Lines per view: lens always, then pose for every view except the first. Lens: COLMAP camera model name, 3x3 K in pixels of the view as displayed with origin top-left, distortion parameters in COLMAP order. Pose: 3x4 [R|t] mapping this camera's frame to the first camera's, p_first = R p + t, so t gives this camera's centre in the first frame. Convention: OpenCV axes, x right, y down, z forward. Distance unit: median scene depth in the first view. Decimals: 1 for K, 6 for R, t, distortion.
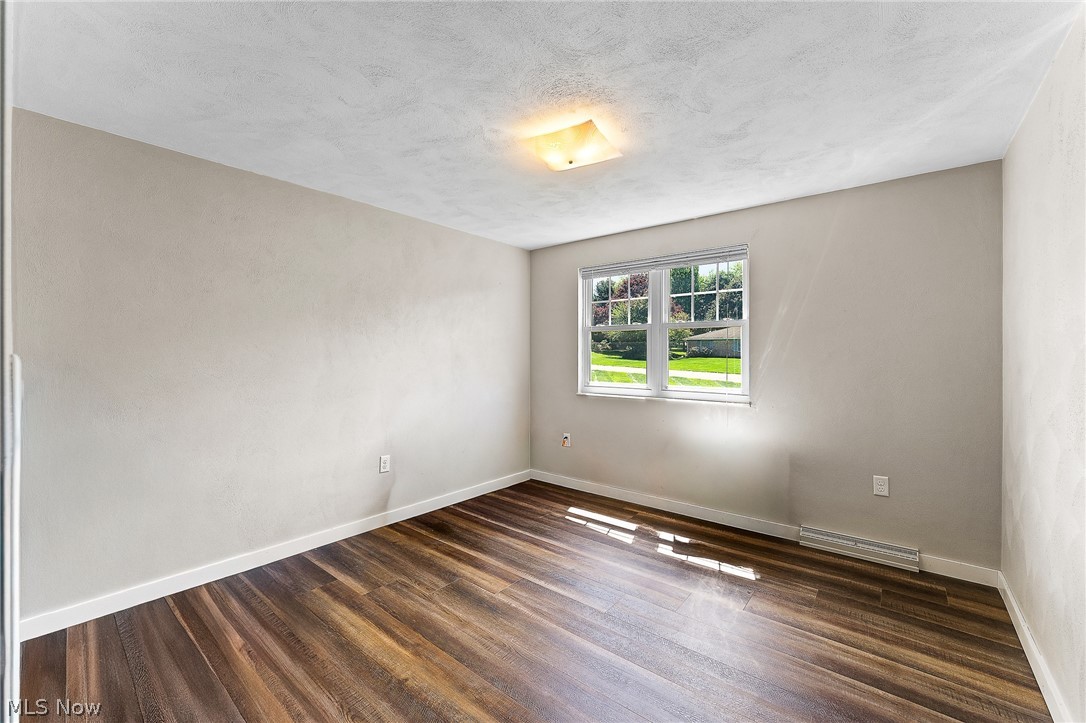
lens RADIAL K [[446.2, 0, 539.7], [0, 446.2, 359.1], [0, 0, 1]] dist [-0.009050, 0.000883]
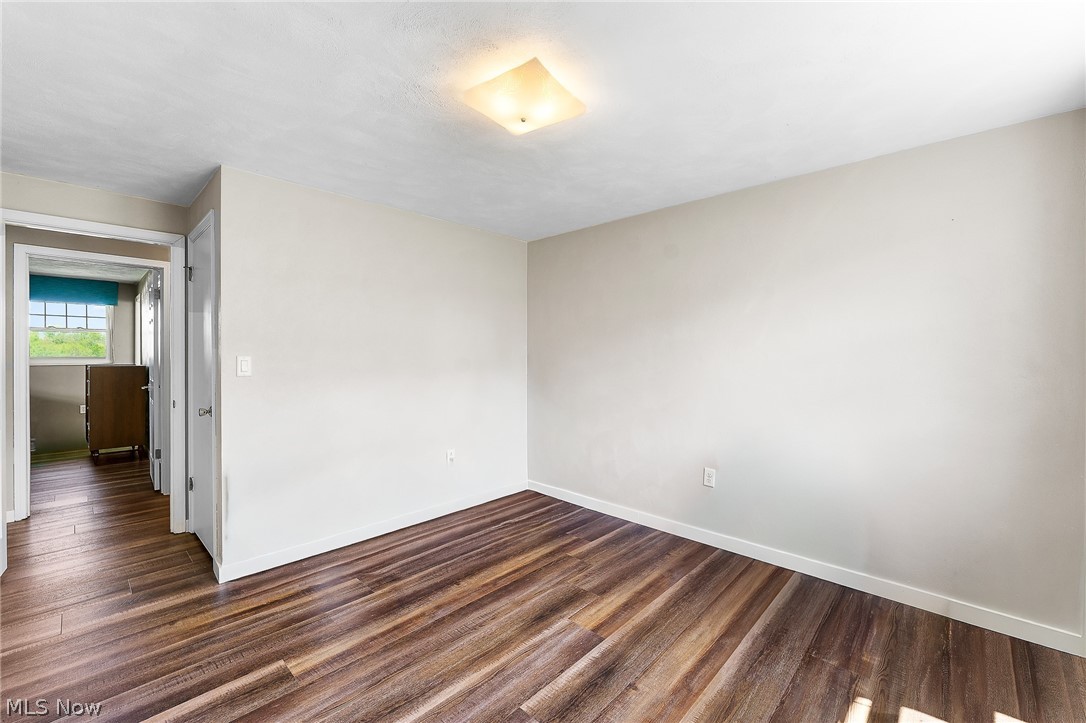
lens RADIAL K [[446.2, 0, 541.2], [0, 446.2, 355.8], [0, 0, 1]] dist [-0.009050, 0.000883]
pose [[-0.081499, 0.004546, -0.996663, 0.768406], [-0.007138, 0.999961, 0.005145, -0.021662], [0.996648, 0.007533, -0.081463, 0.948207]]
